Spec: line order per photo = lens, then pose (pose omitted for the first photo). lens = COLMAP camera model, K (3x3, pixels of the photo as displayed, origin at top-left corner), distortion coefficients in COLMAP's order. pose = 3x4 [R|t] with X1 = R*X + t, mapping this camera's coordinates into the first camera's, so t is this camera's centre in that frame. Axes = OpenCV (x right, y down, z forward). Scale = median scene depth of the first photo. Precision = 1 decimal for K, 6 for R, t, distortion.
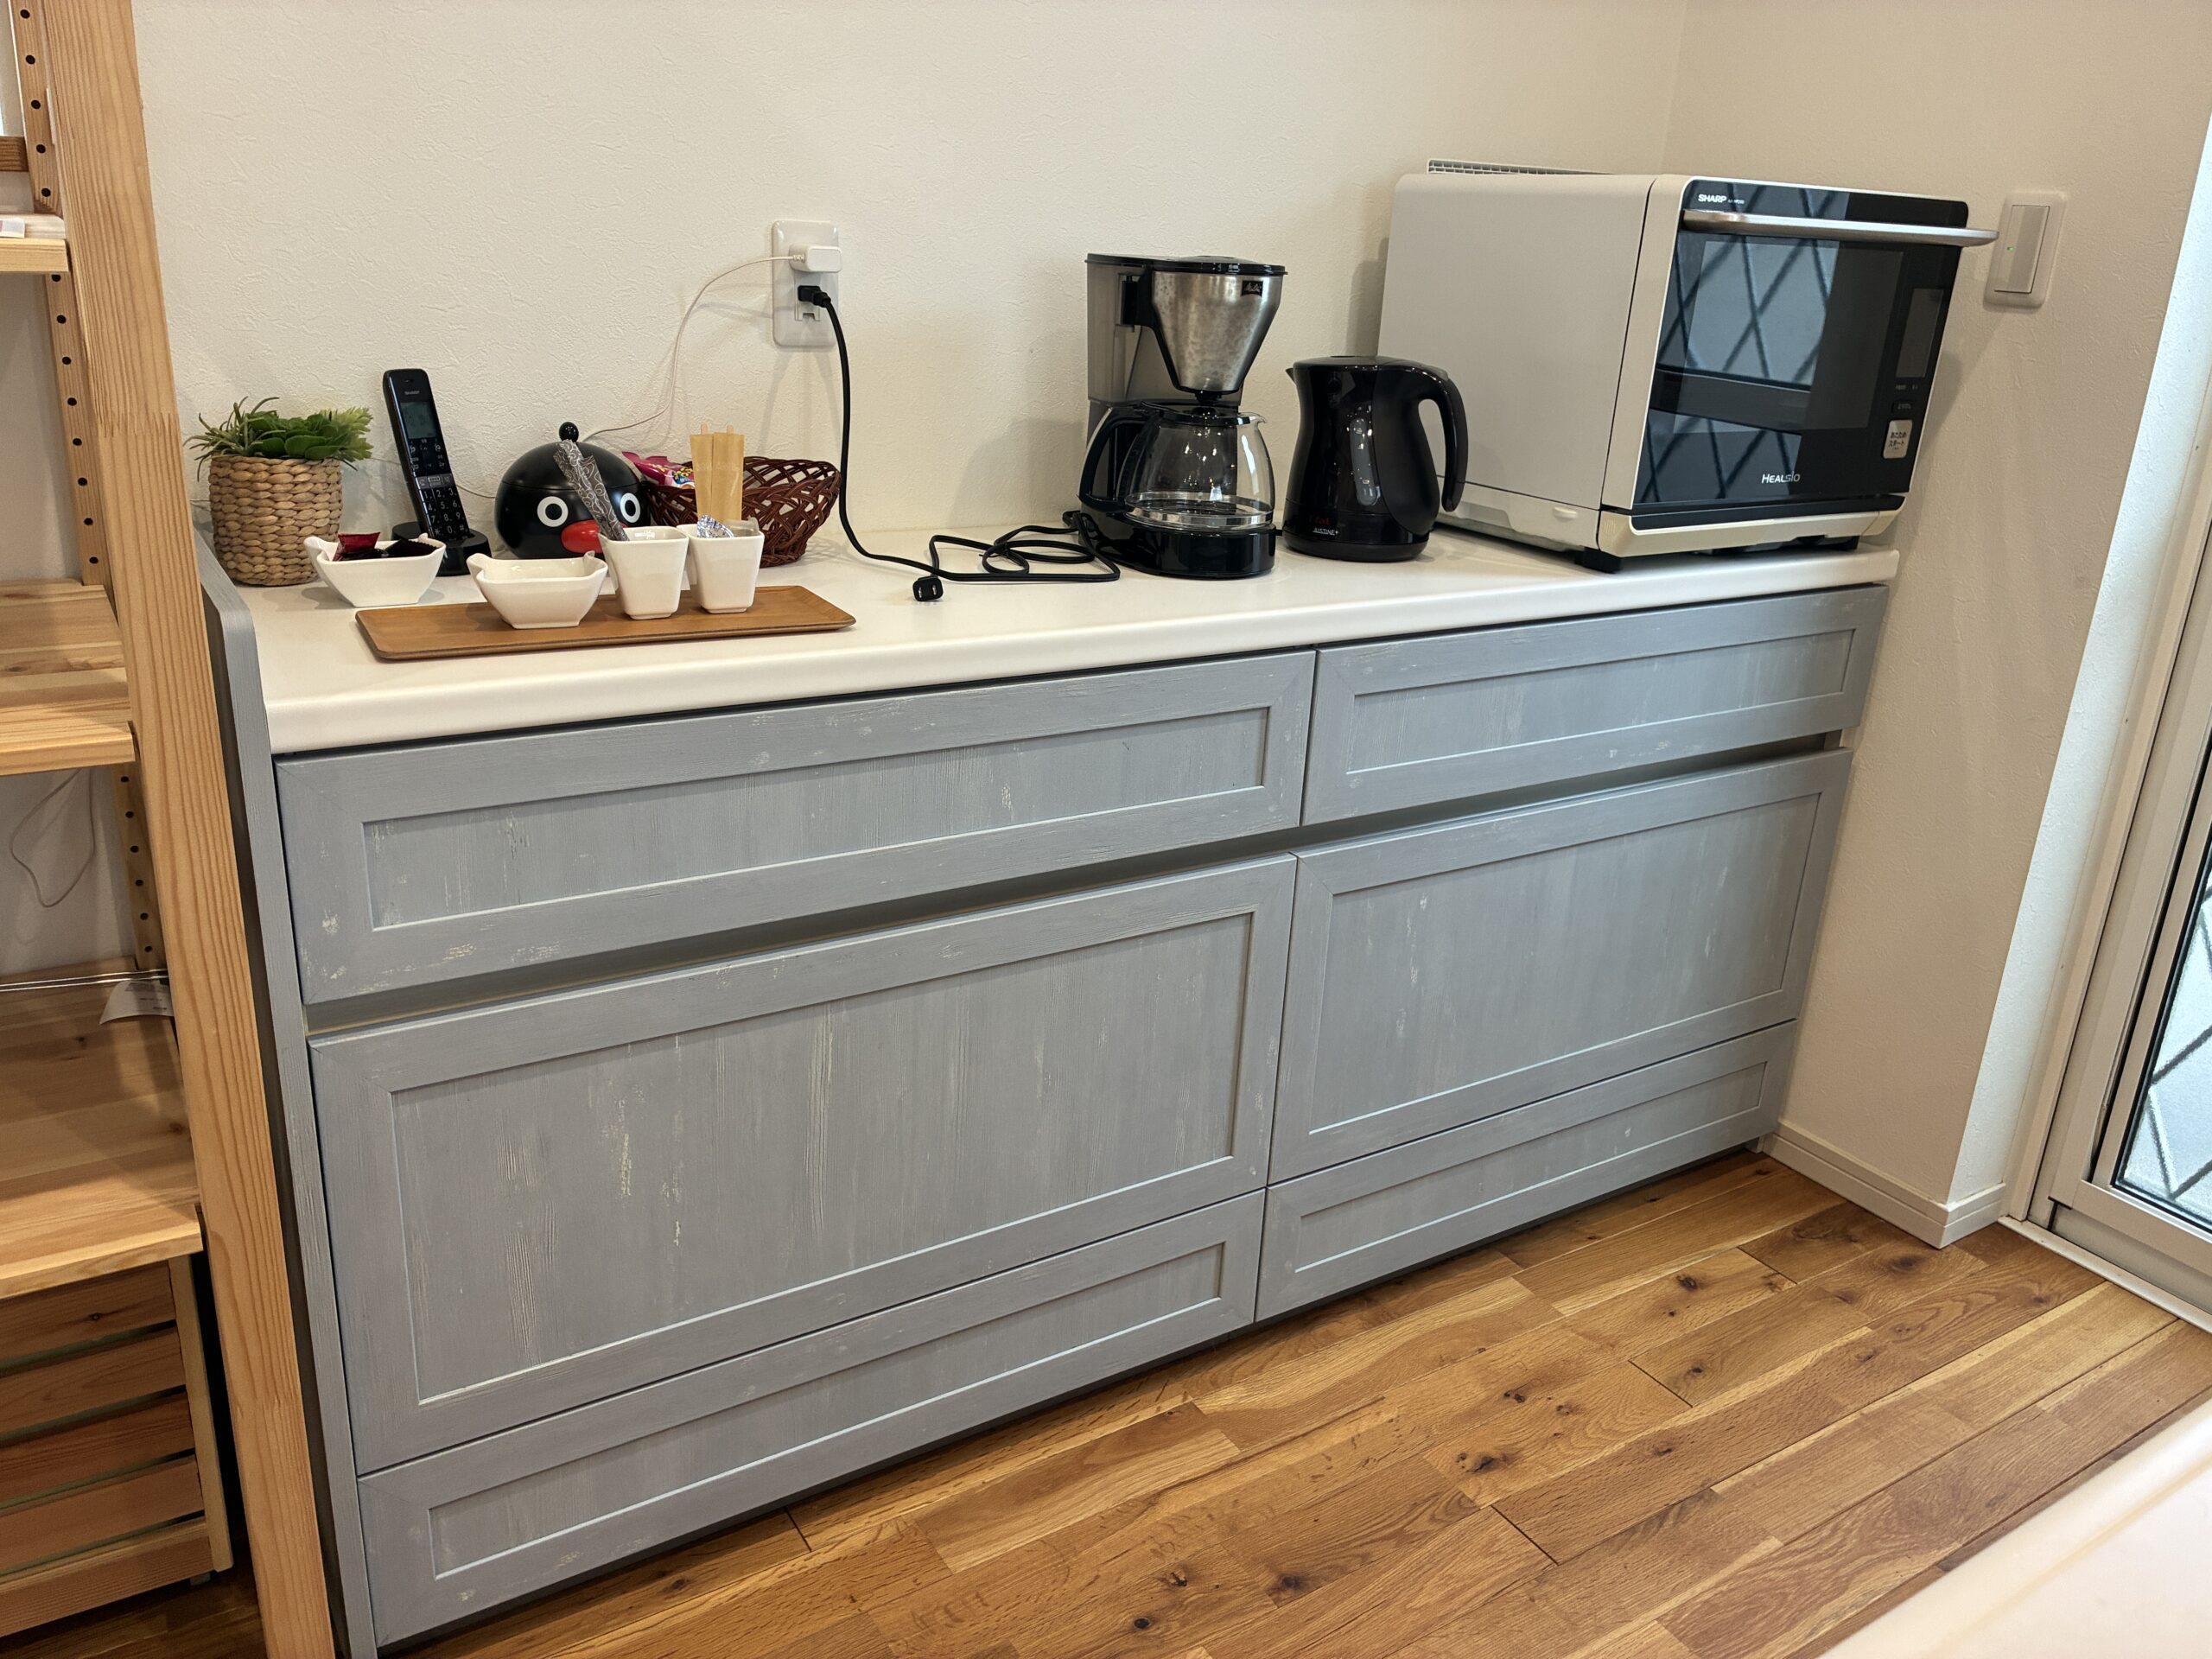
lens RADIAL K [[1691.8, 0, 1109.3], [0, 1691.8, 806.2], [0, 0, 1]] dist [0.012418, 0.001793]
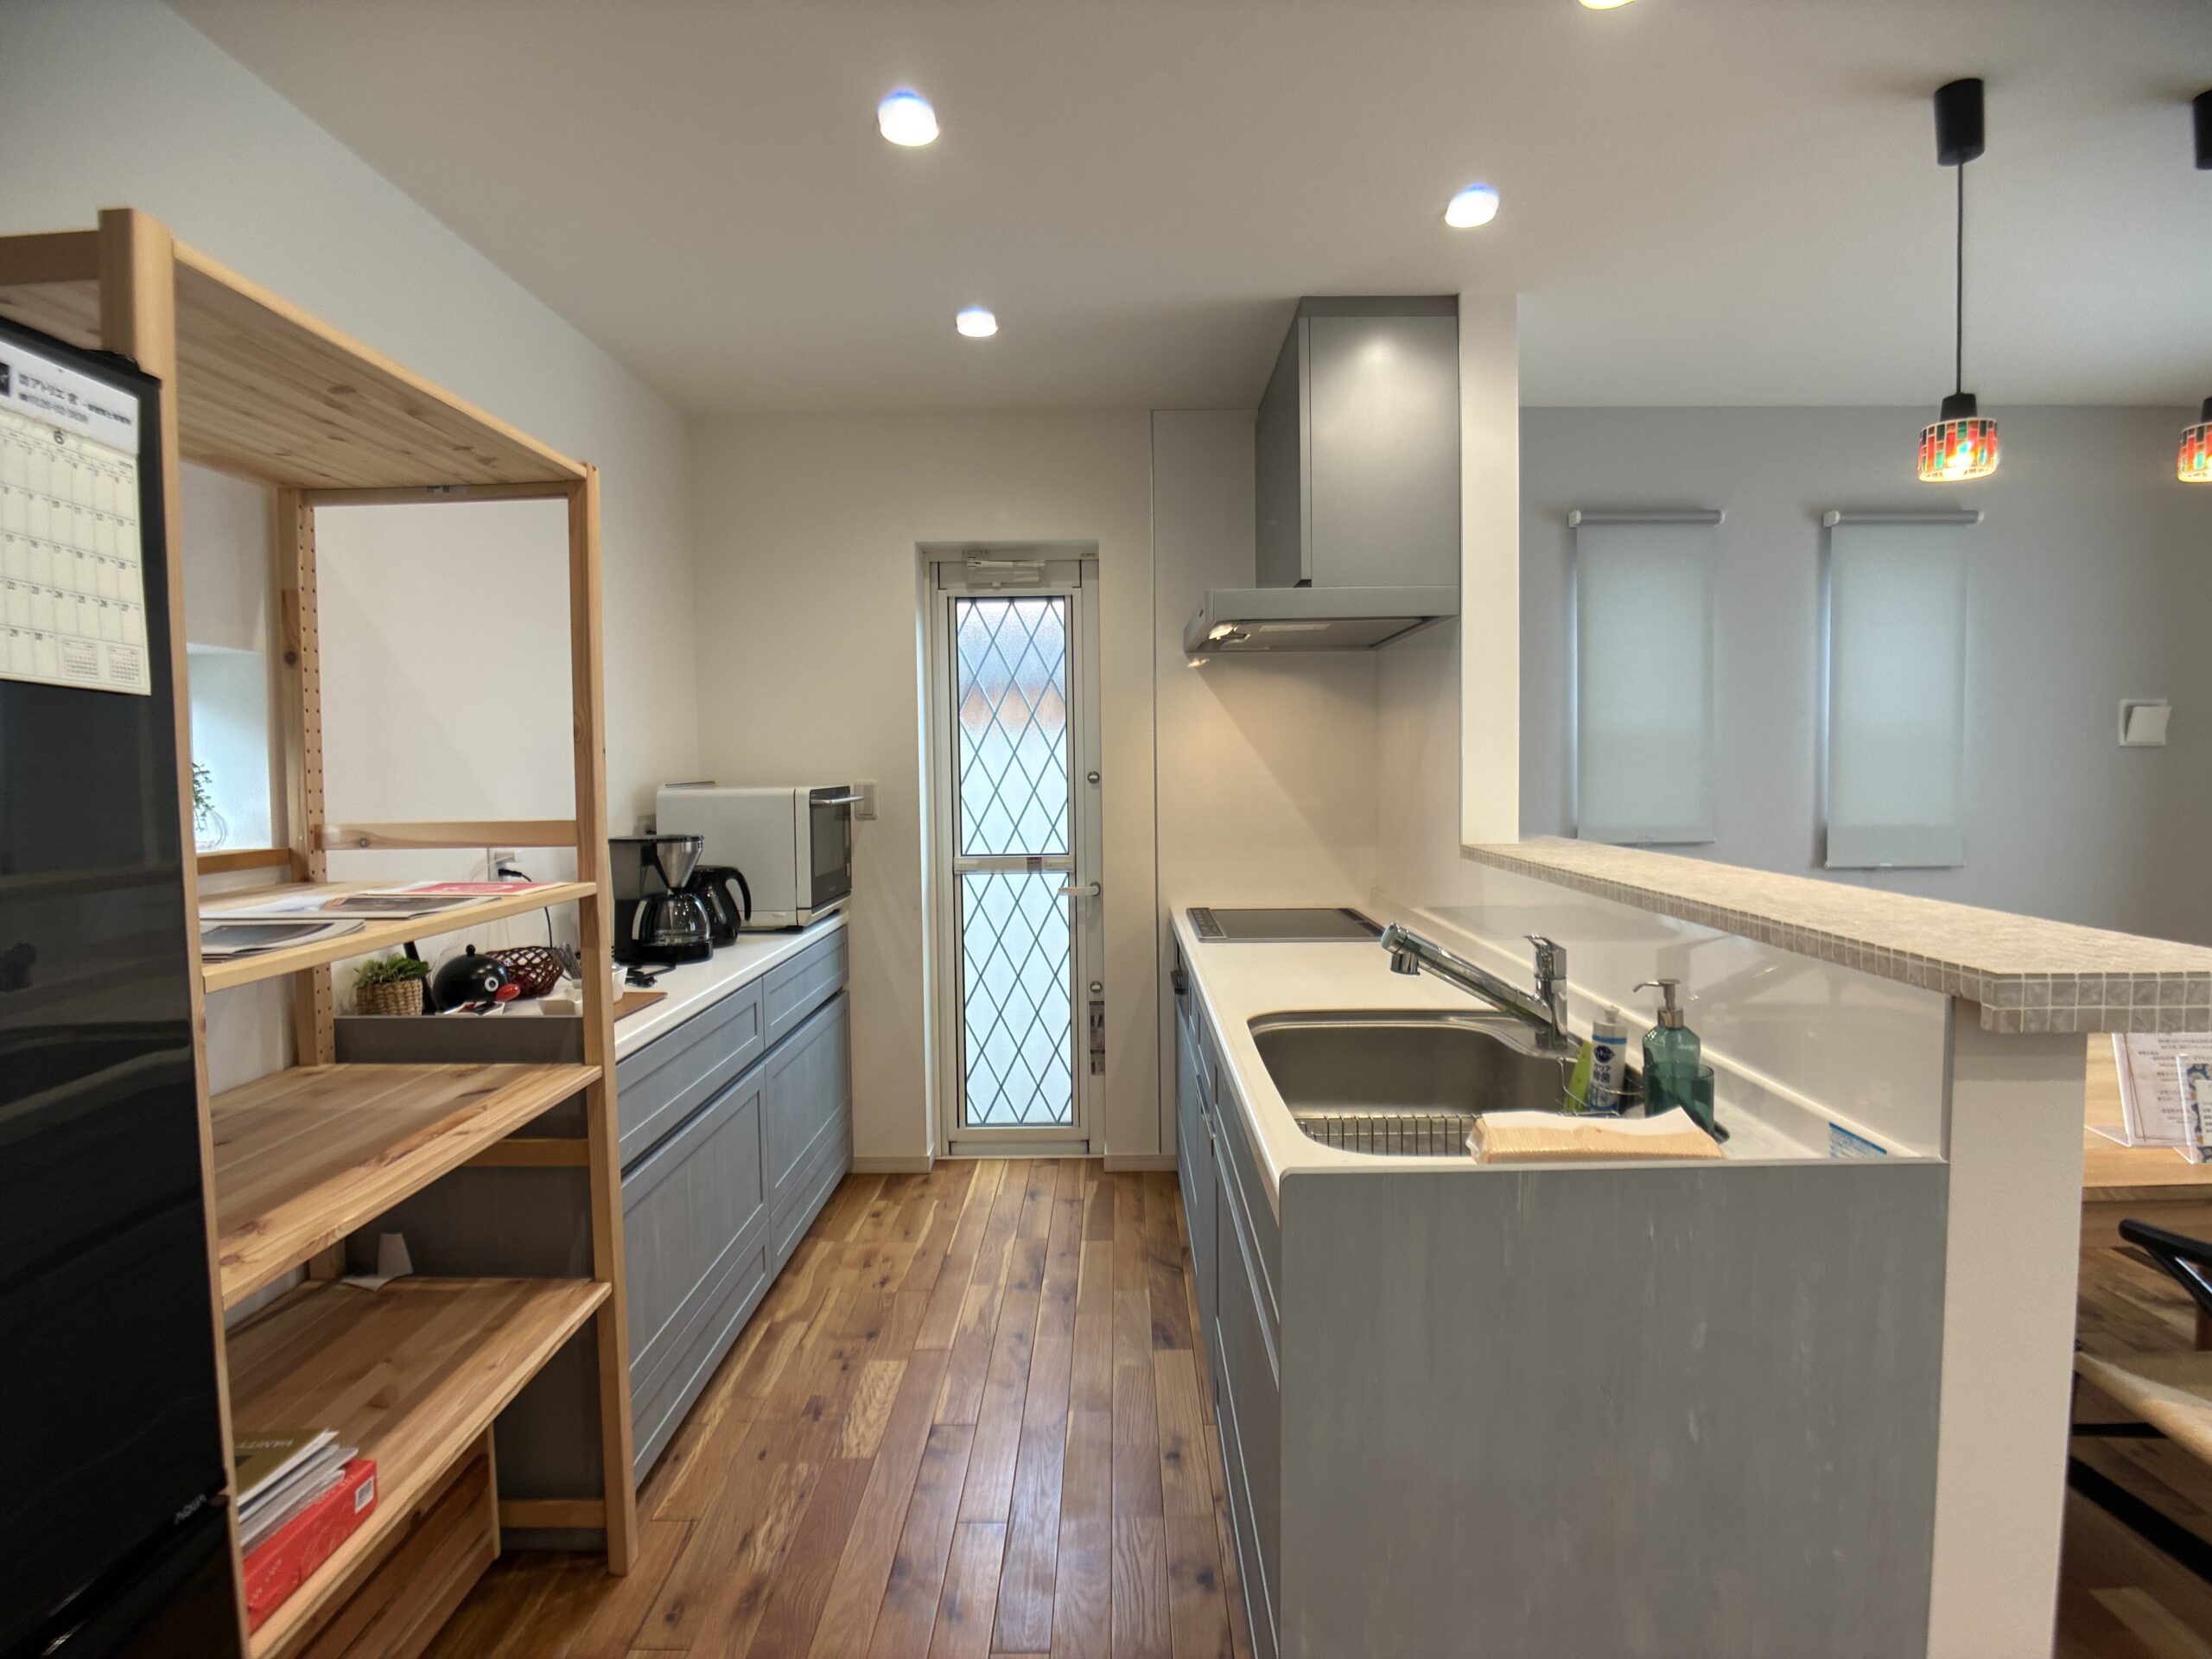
lens RADIAL K [[1175.8, 0, 1102.7], [0, 1175.8, 822.3], [0, 0, 1]] dist [-0.064376, 0.031796]
pose [[0.548299, -0.104890, 0.829678, -0.931424], [0.313353, 0.945593, -0.087538, 0.001302], [-0.775356, 0.307980, 0.551336, -0.388407]]
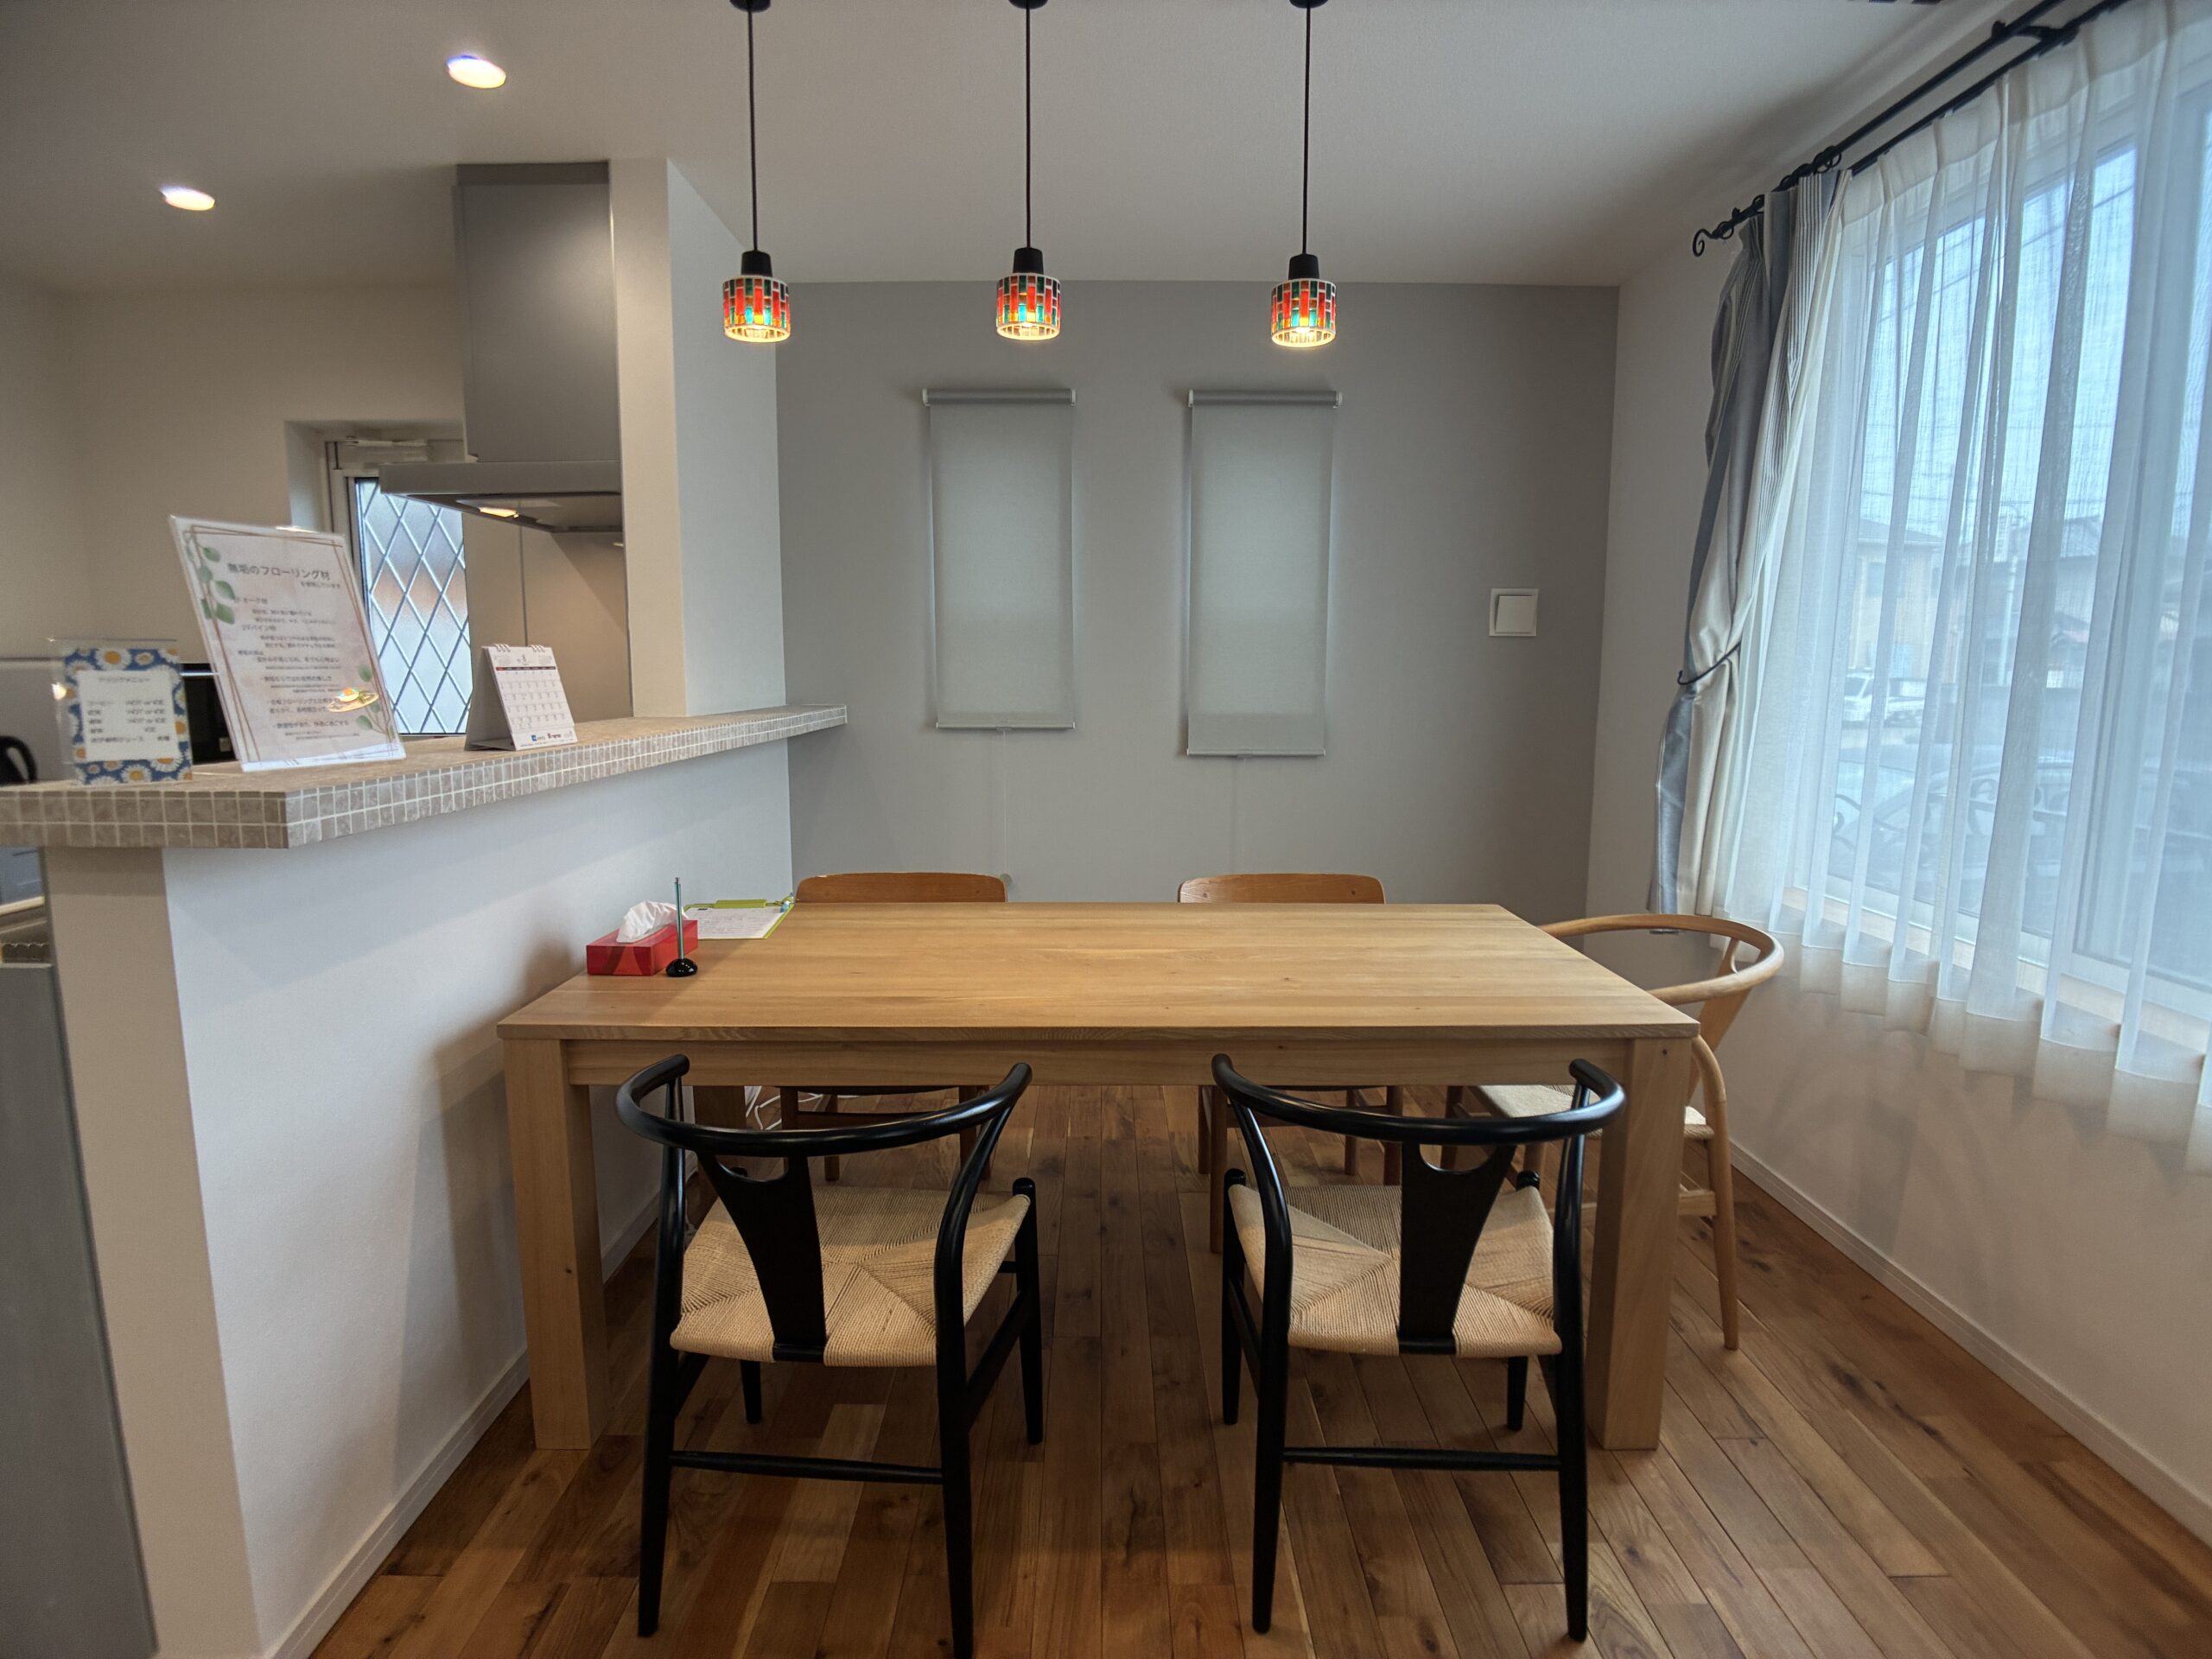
lens RADIAL K [[1184.5, 0, 1100.4], [0, 1184.5, 835.2], [0, 0, 1]] dist [-0.029289, -0.000305]
pose [[0.538813, -0.172504, 0.824574, -0.387863], [0.302553, 0.953131, 0.001697, 0.392406], [-0.786220, 0.248563, 0.565751, -1.284672]]
